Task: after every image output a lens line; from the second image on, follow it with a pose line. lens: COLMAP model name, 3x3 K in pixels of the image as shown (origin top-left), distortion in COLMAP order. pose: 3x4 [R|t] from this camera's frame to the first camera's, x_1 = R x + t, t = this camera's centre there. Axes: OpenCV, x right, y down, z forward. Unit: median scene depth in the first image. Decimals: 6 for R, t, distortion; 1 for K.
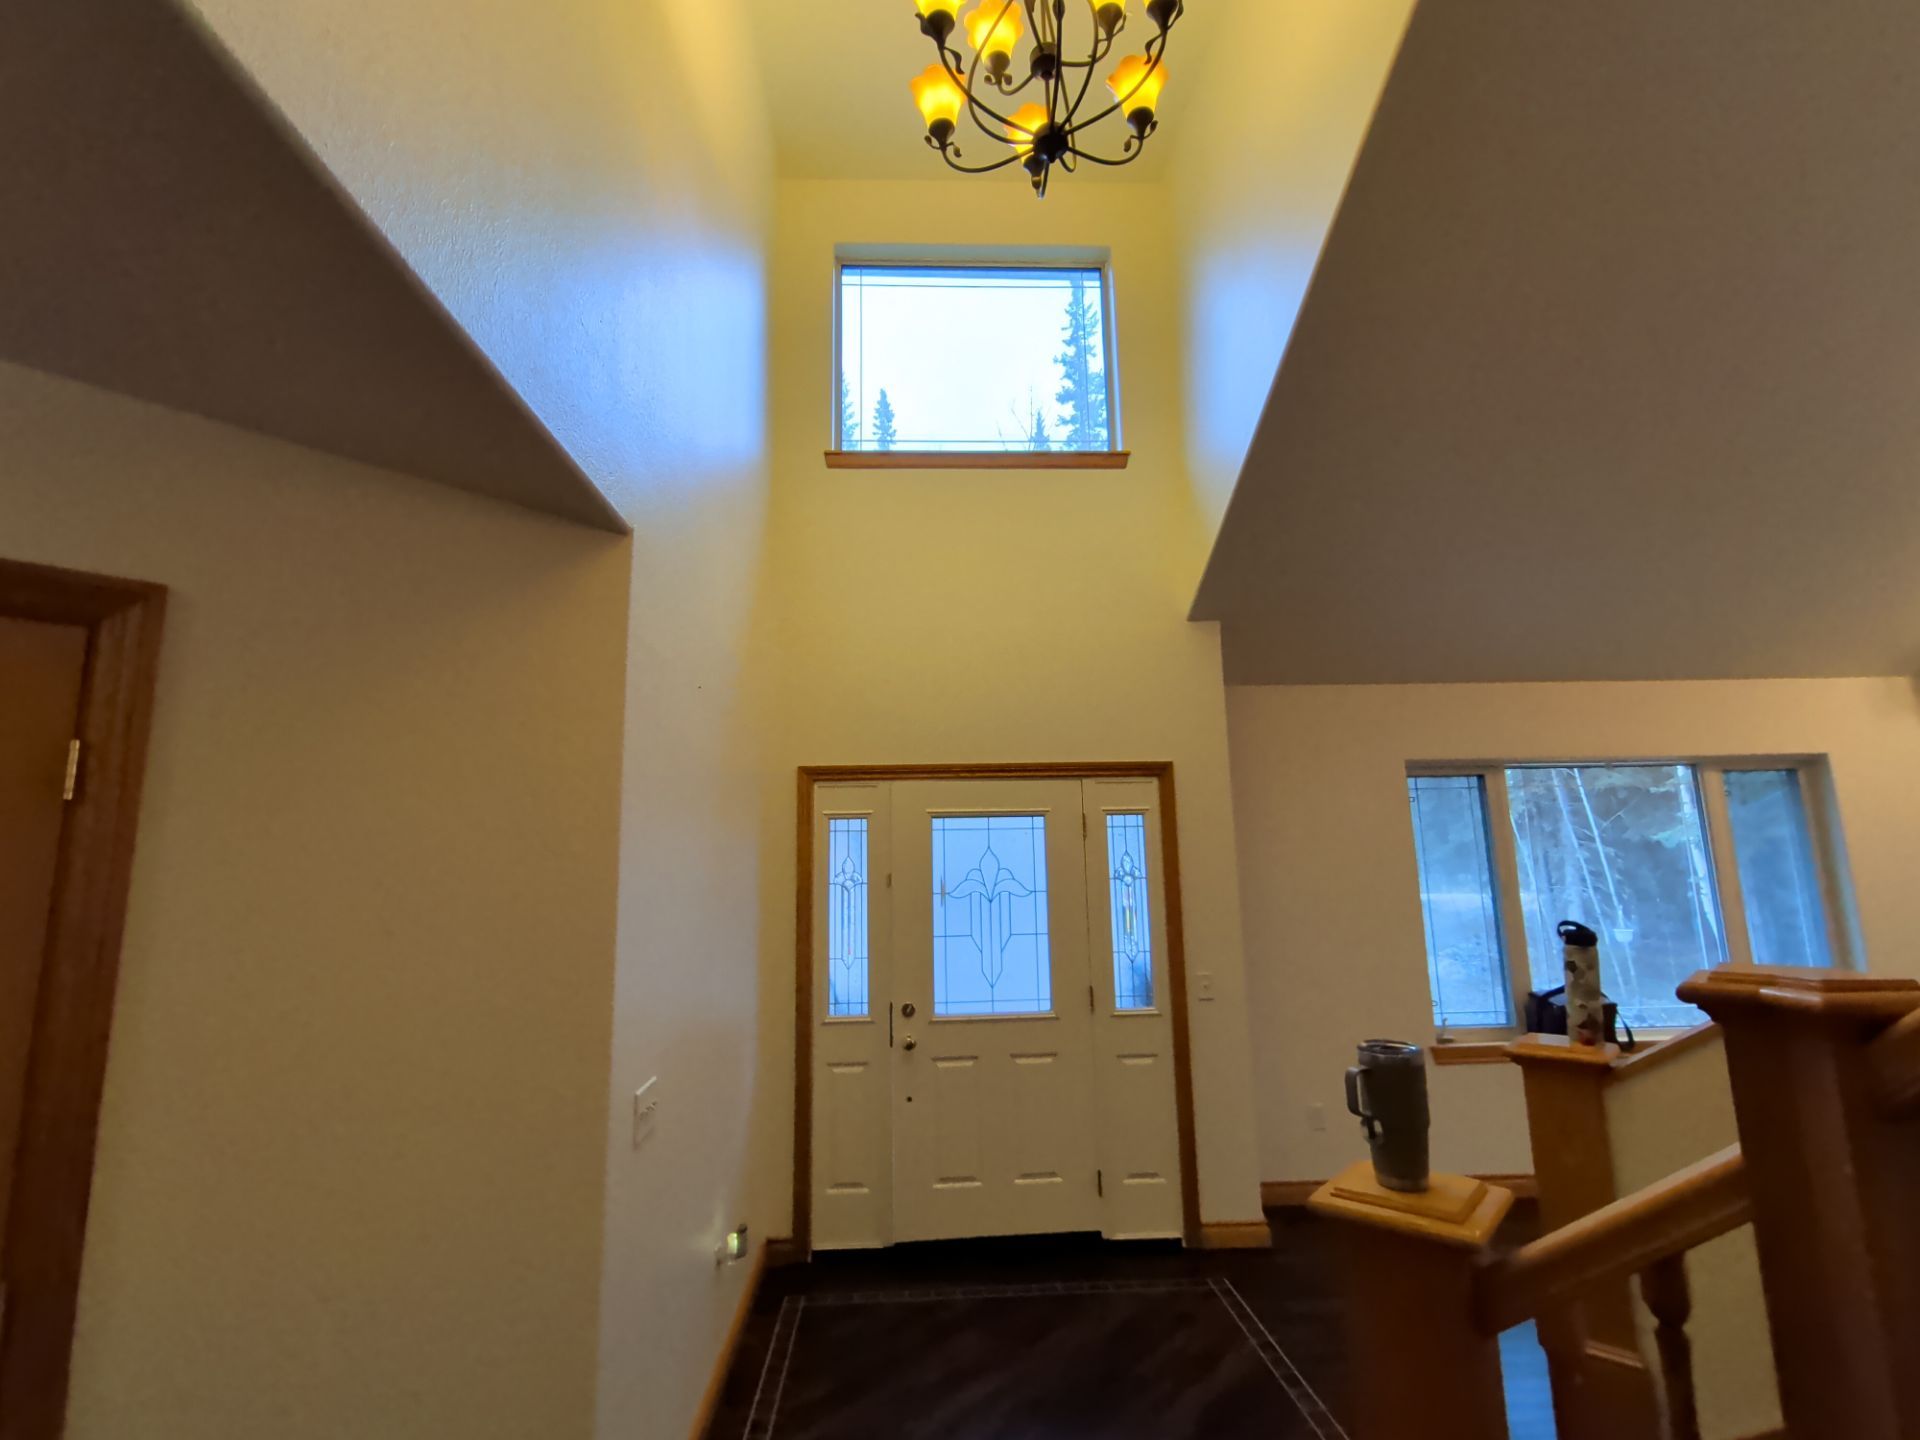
lens RADIAL K [[886.6, 0, 953.4], [0, 886.6, 724.5], [0, 0, 1]] dist [0.007169, -0.000793]
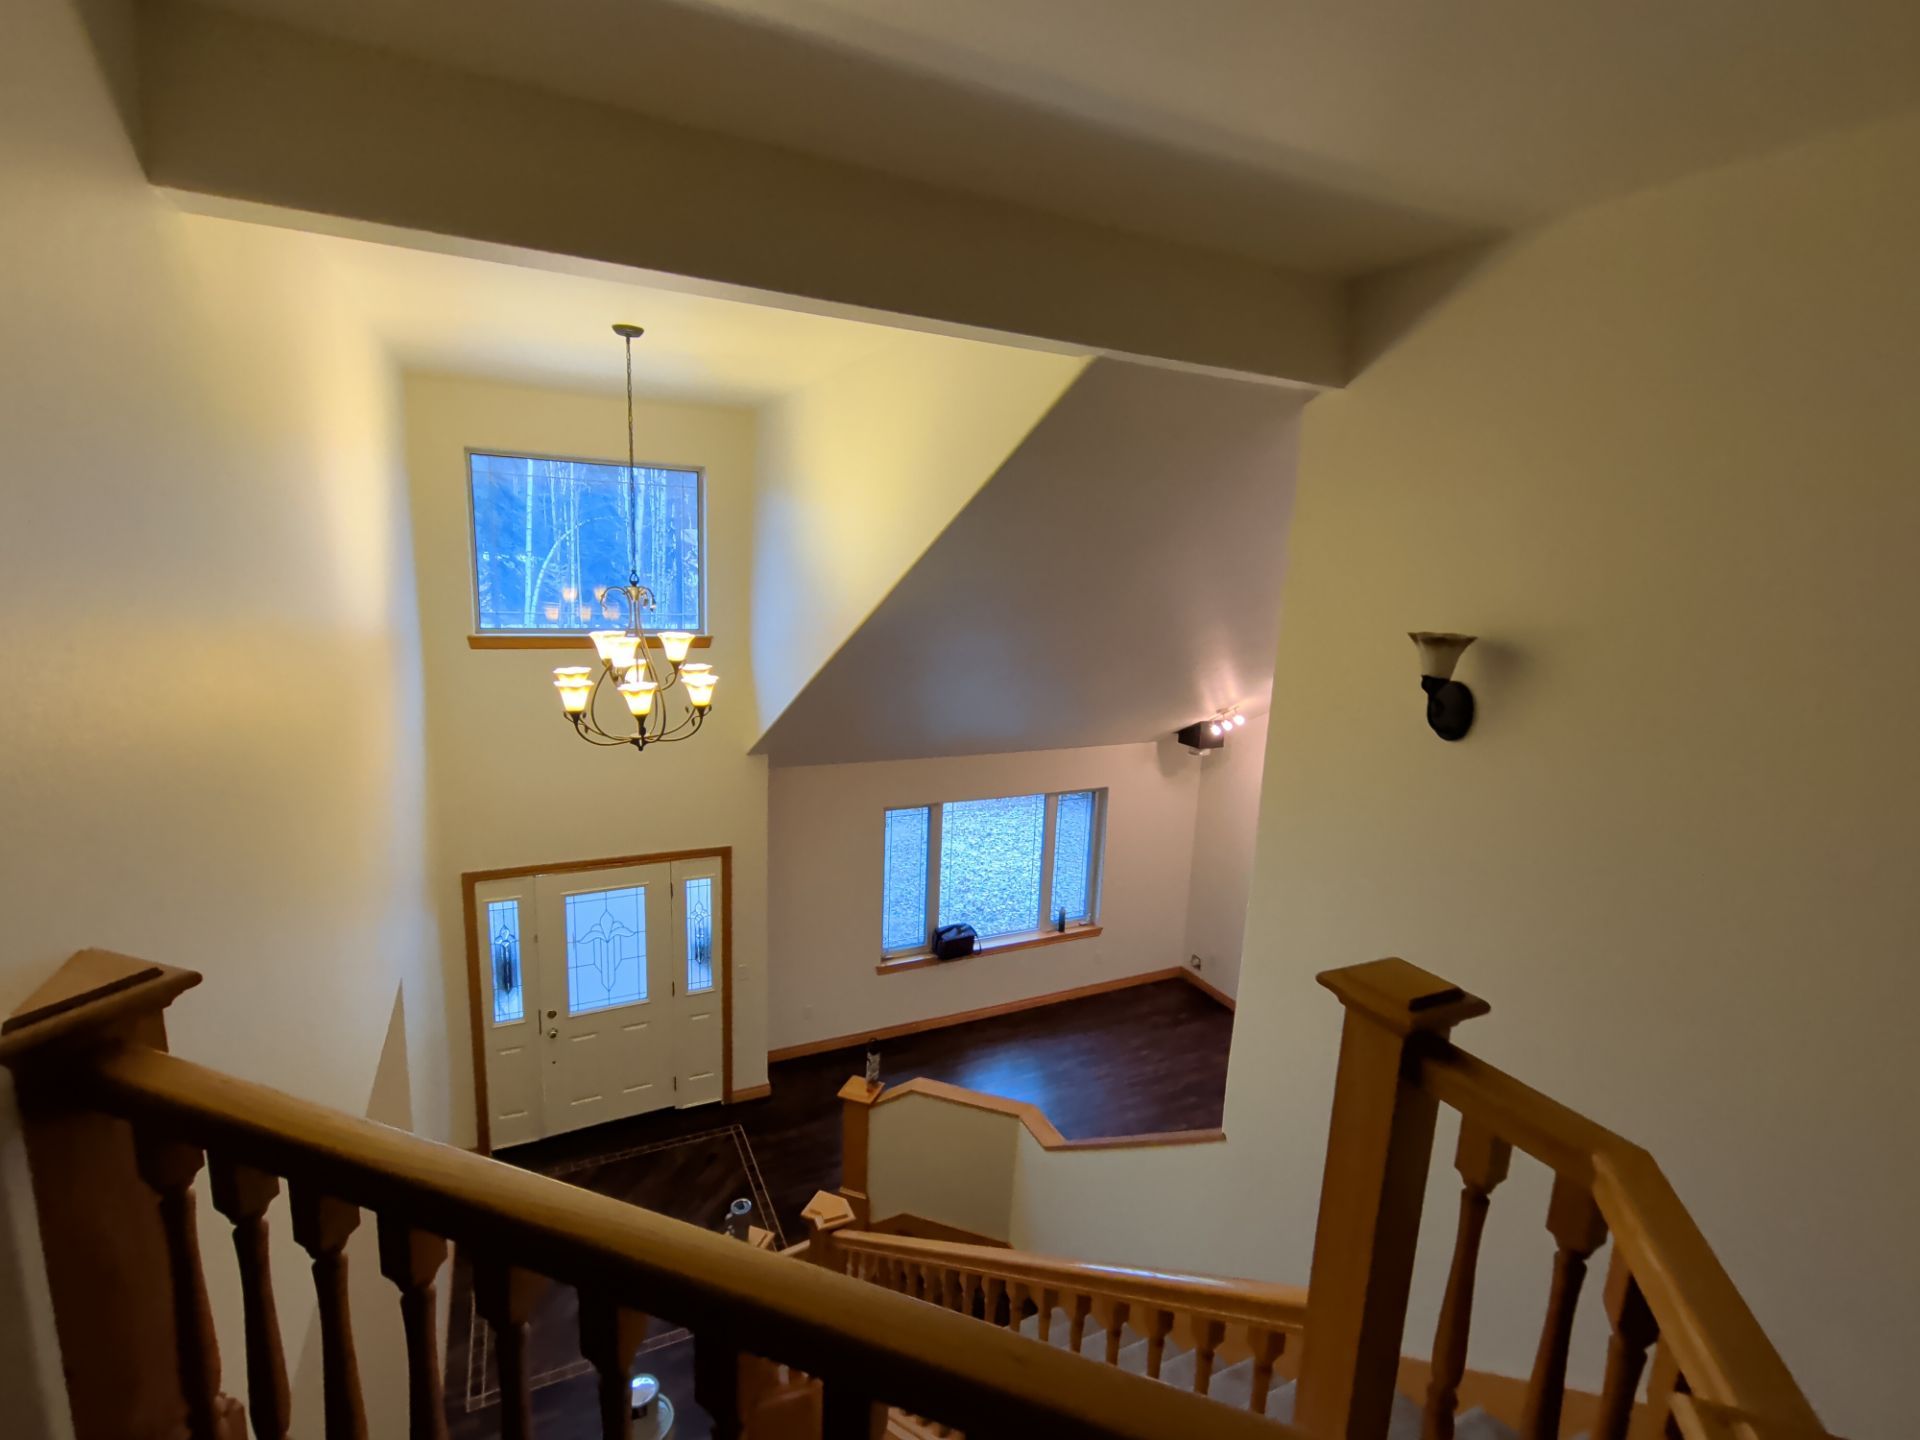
lens RADIAL K [[886.6, 0, 953.4], [0, 886.6, 724.5], [0, 0, 1]] dist [0.007169, -0.000793]
pose [[0.917042, -0.015914, 0.398472, -0.016747], [-0.126001, 0.936455, 0.327378, -0.750102], [-0.378361, -0.350427, 0.856764, -0.437131]]
